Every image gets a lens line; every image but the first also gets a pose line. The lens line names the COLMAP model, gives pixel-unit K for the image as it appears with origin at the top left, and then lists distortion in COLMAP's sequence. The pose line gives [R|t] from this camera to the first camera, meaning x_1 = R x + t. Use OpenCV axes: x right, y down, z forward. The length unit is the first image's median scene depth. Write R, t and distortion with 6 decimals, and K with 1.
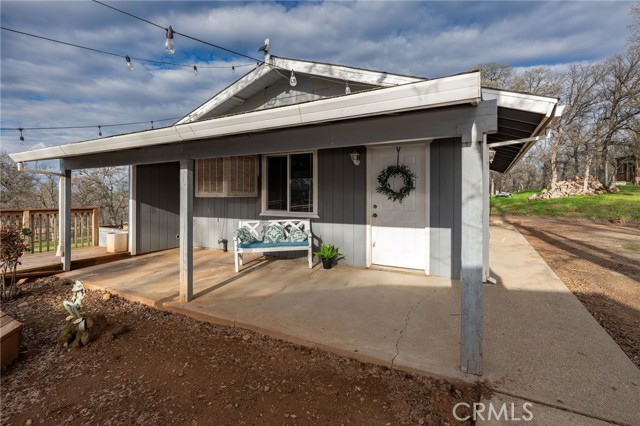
lens RADIAL K [[302.1, 0, 319.8], [0, 302.1, 188.9], [0, 0, 1]] dist [0.000418, 0.000132]
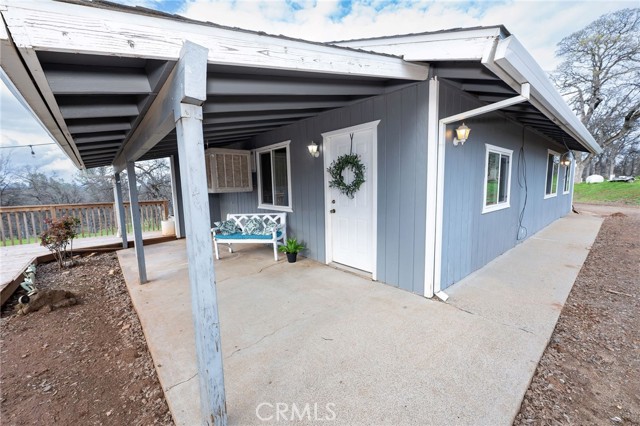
lens RADIAL K [[259.1, 0, 320.0], [0, 259.1, 213.0], [0, 0, 1]] dist [0.001725, -0.000050]
pose [[0.940685, 0.014877, -0.338954, 0.414495], [0.029054, 0.991836, 0.124166, -0.007900], [0.338034, -0.126649, 0.932573, 0.234978]]
